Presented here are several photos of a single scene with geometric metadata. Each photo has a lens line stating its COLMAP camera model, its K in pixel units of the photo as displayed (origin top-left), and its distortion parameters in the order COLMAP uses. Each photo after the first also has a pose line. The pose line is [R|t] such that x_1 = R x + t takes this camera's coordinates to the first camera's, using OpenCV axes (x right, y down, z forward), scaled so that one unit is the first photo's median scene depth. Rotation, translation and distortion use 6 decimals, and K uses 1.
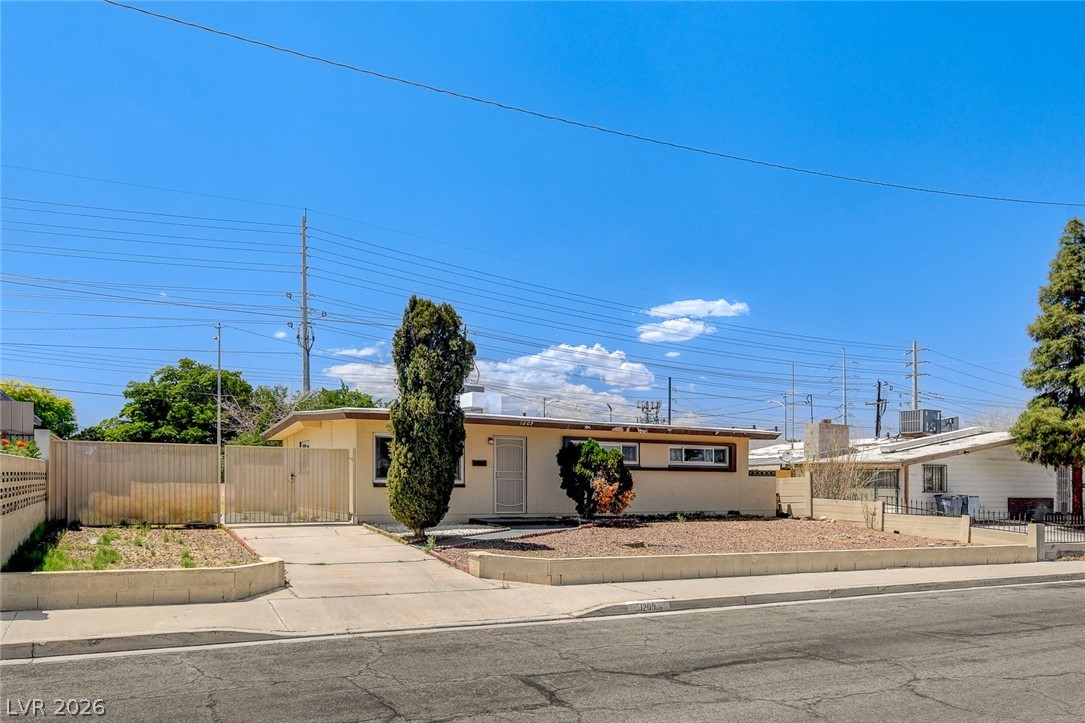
lens RADIAL K [[739.8, 0, 572.2], [0, 739.8, 451.7], [0, 0, 1]] dist [-0.026504, 0.003924]
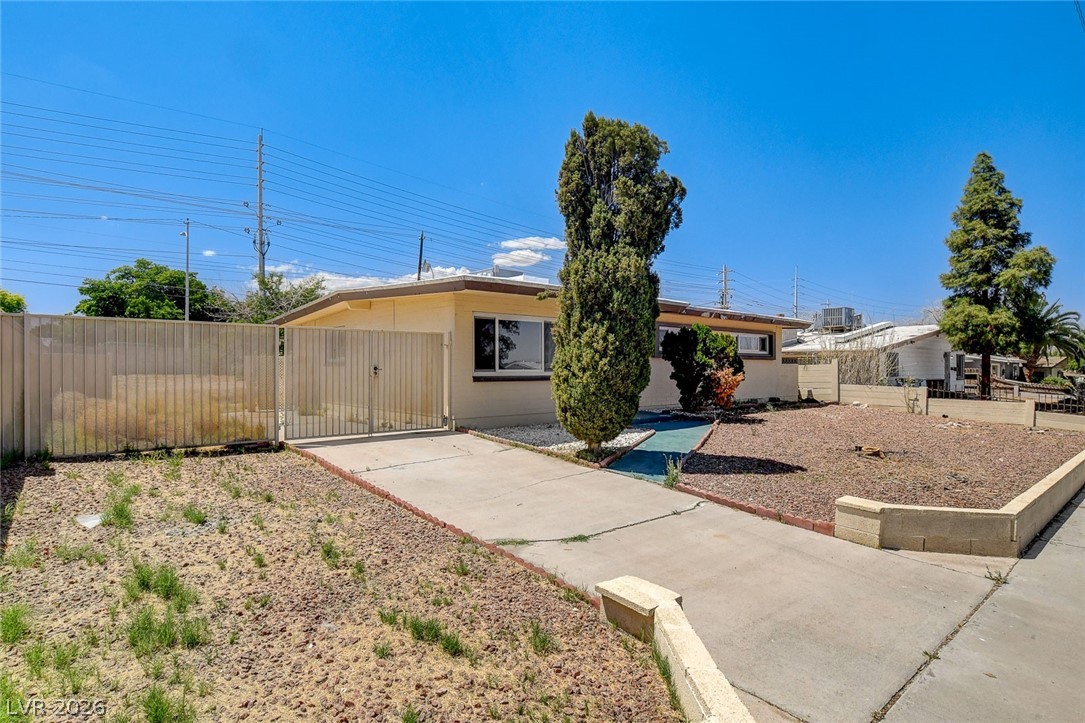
lens RADIAL K [[548.8, 0, 566.8], [0, 548.8, 347.5], [0, 0, 1]] dist [-0.031720, -0.002693]
pose [[0.980251, -0.002500, 0.197740, -0.266722], [0.001908, 0.999993, 0.003181, 0.008959], [-0.197747, -0.002741, 0.980249, 0.382621]]
